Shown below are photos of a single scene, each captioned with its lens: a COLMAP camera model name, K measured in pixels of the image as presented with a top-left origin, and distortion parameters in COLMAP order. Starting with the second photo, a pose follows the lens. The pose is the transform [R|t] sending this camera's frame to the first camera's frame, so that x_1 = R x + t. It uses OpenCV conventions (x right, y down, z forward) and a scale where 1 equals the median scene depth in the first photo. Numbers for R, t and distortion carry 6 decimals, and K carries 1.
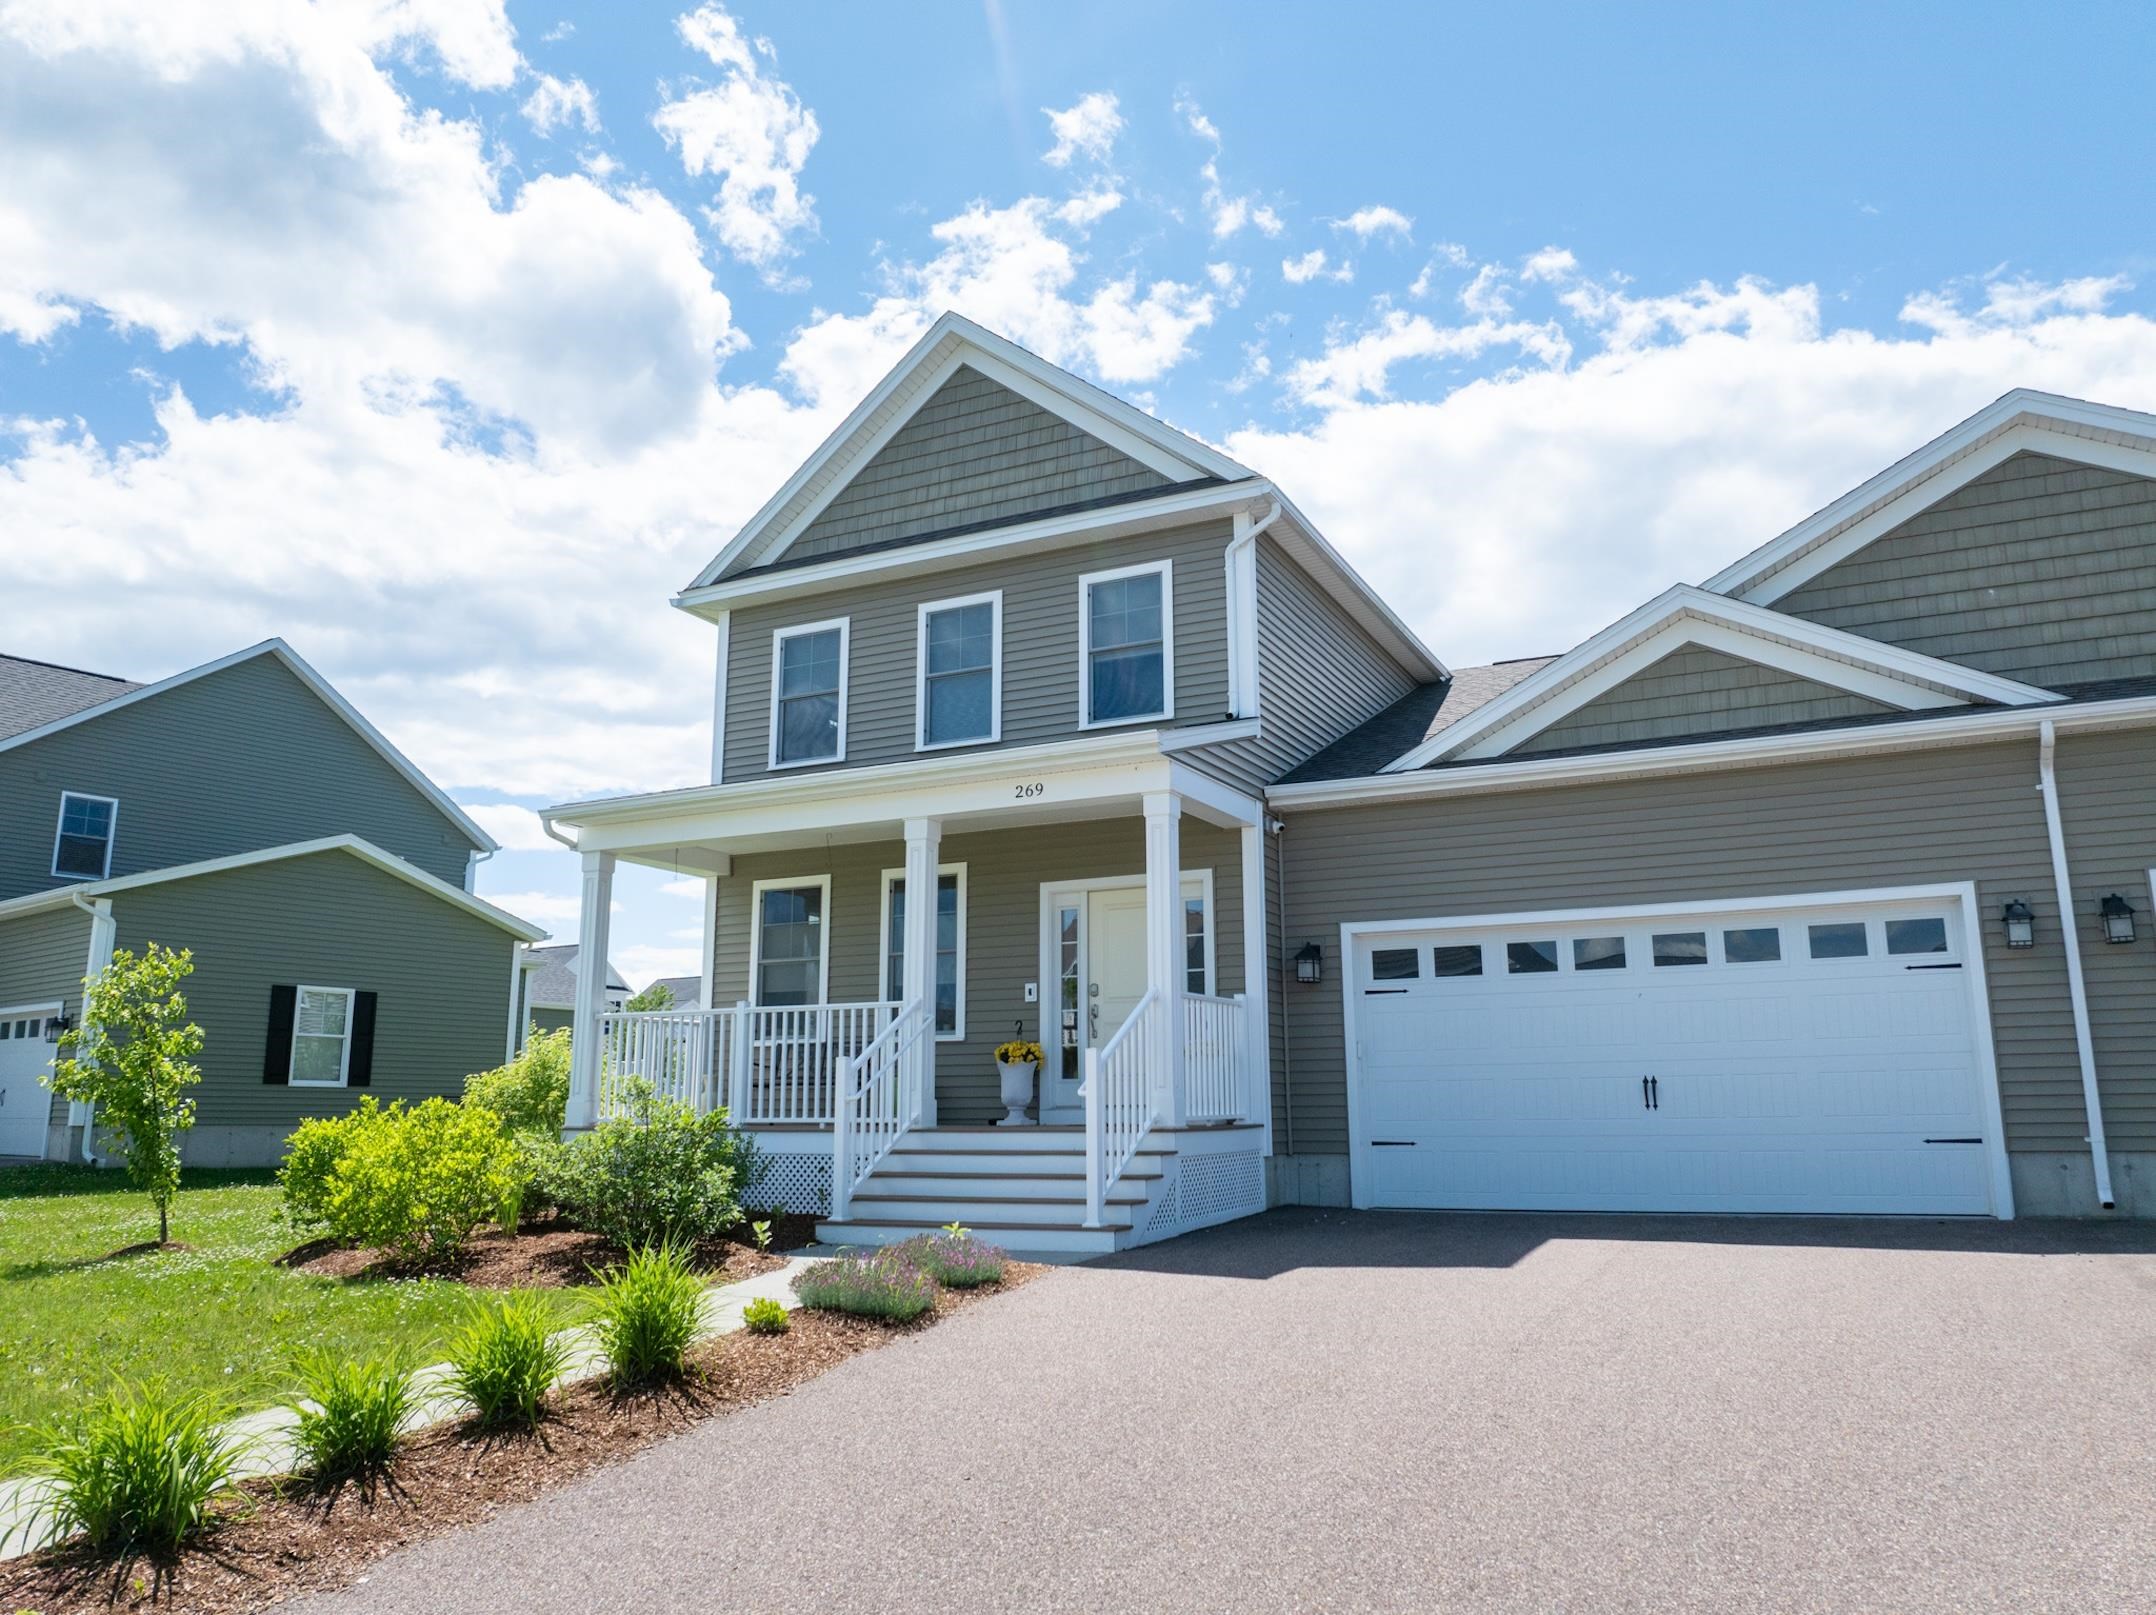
lens RADIAL K [[1513.2, 0, 1080.1], [0, 1513.2, 777.0], [0, 0, 1]] dist [-0.039551, -0.005227]
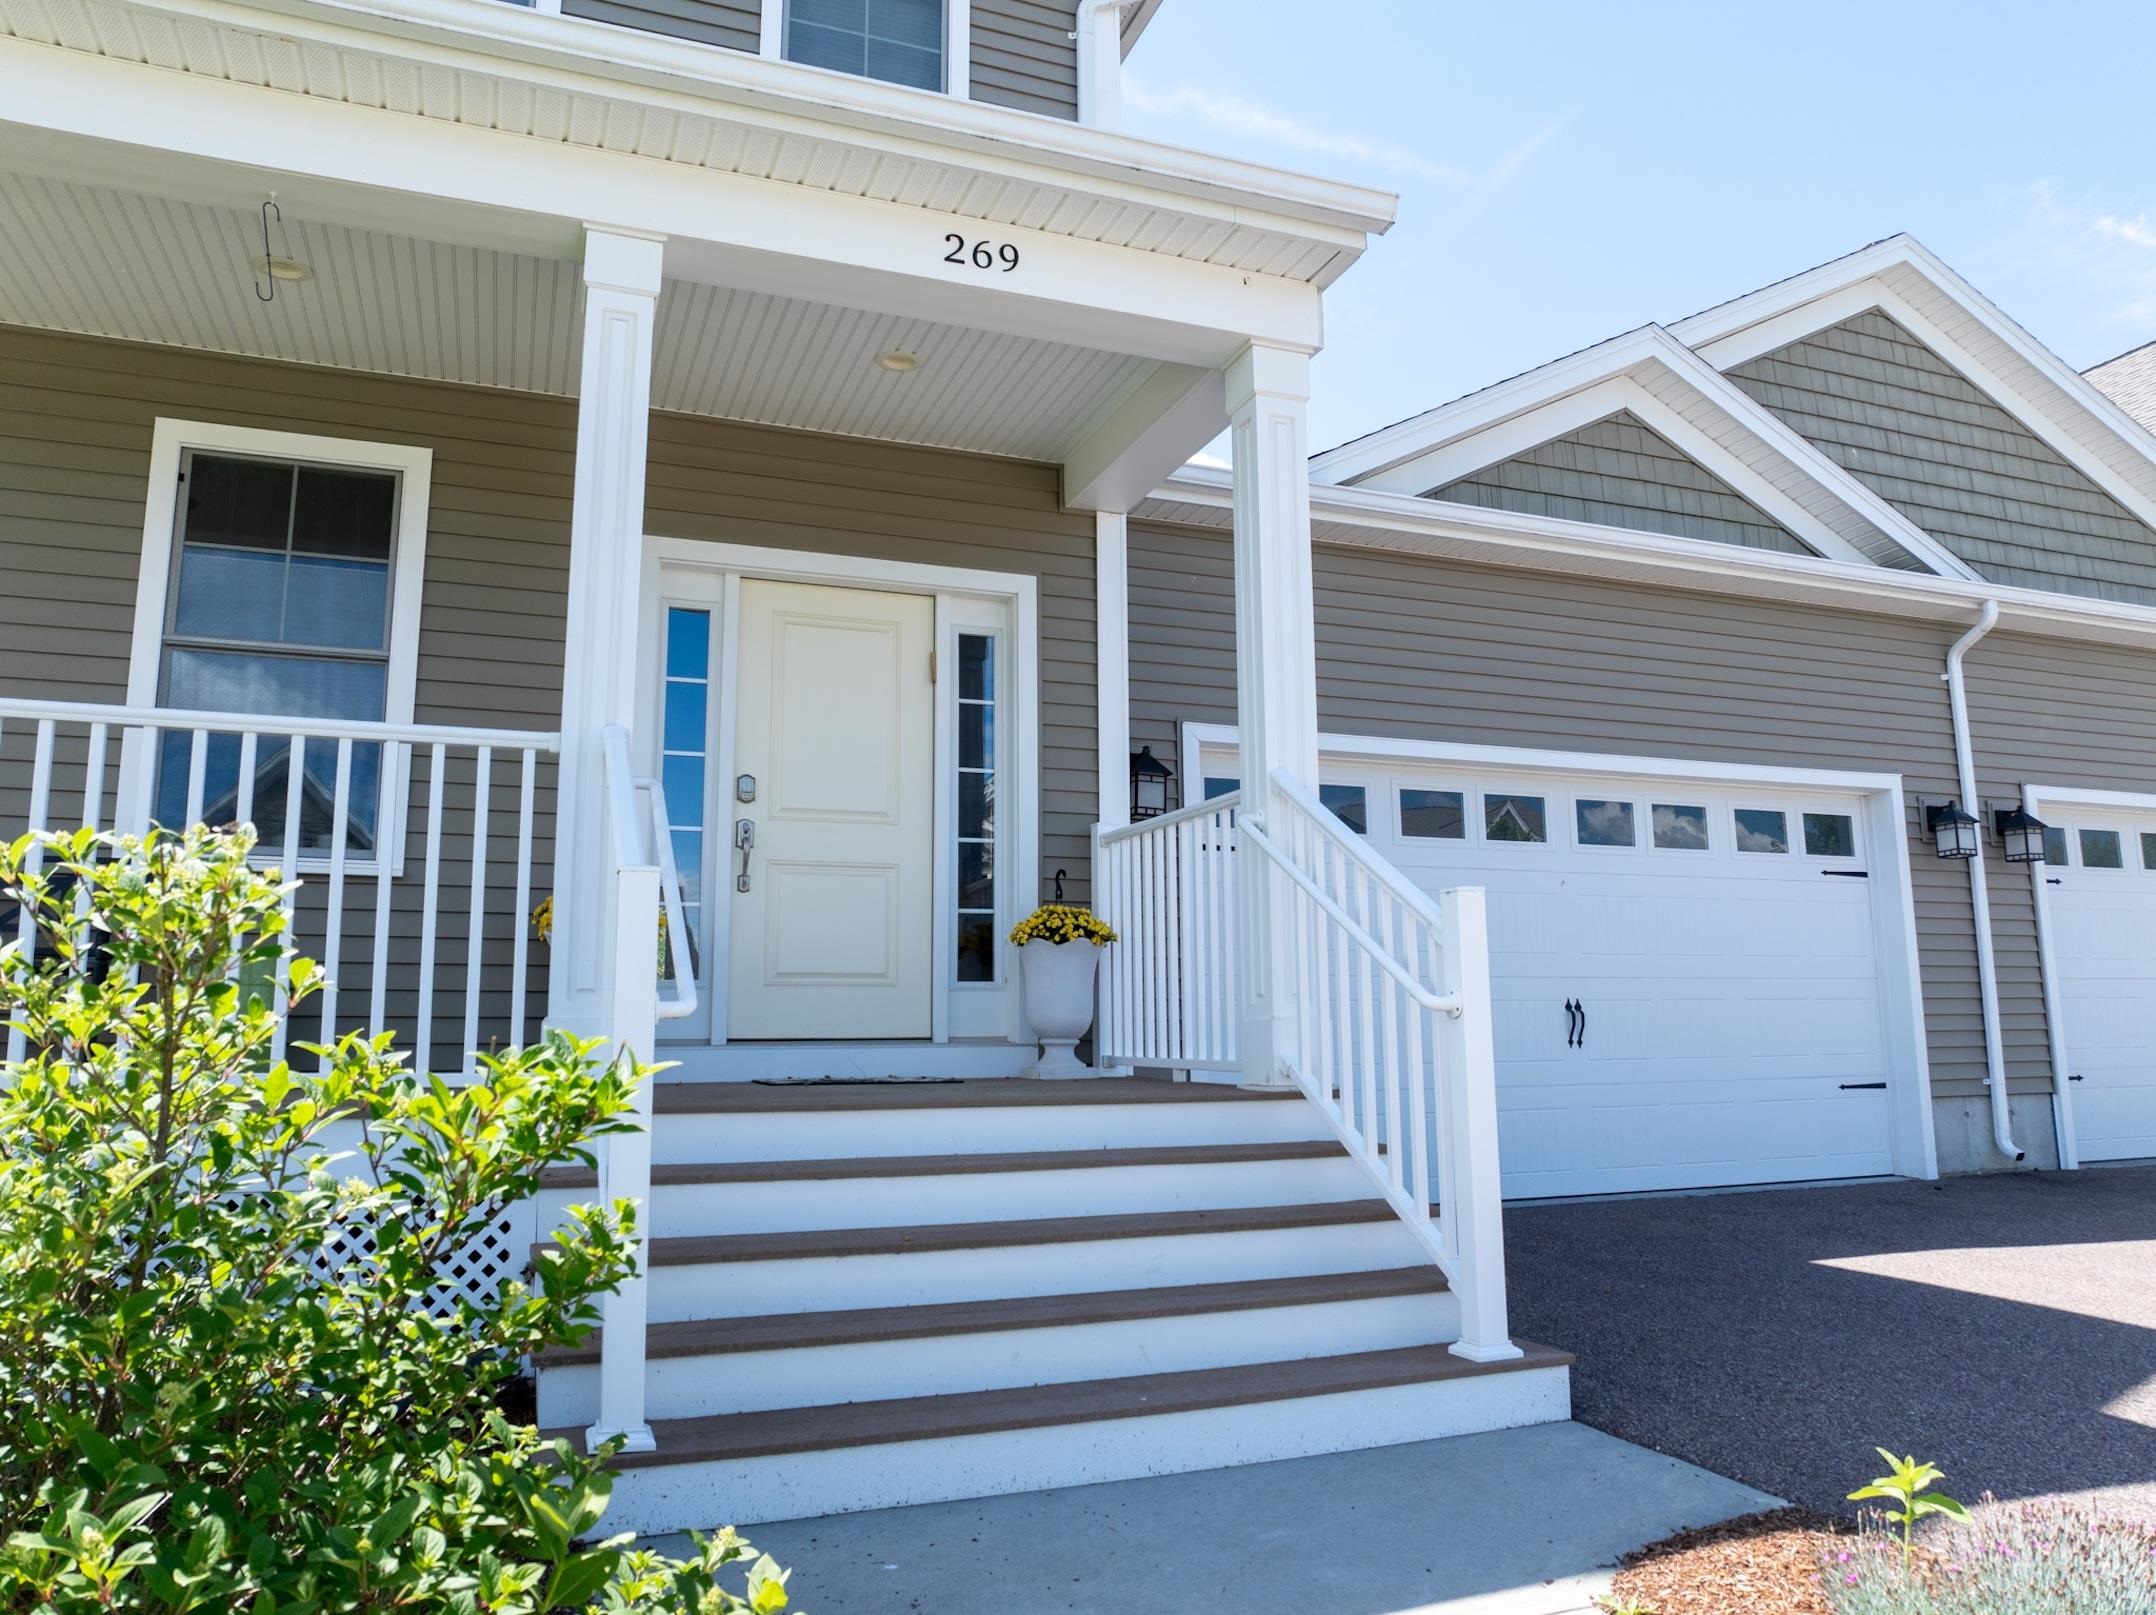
lens RADIAL K [[1513.2, 0, 1080.1], [0, 1513.2, 777.0], [0, 0, 1]] dist [-0.039551, -0.005227]
pose [[0.669158, 0.126838, 0.732216, -0.295935], [-0.156871, 0.987232, -0.027652, 0.155168], [-0.726374, -0.096360, 0.680511, 0.713744]]
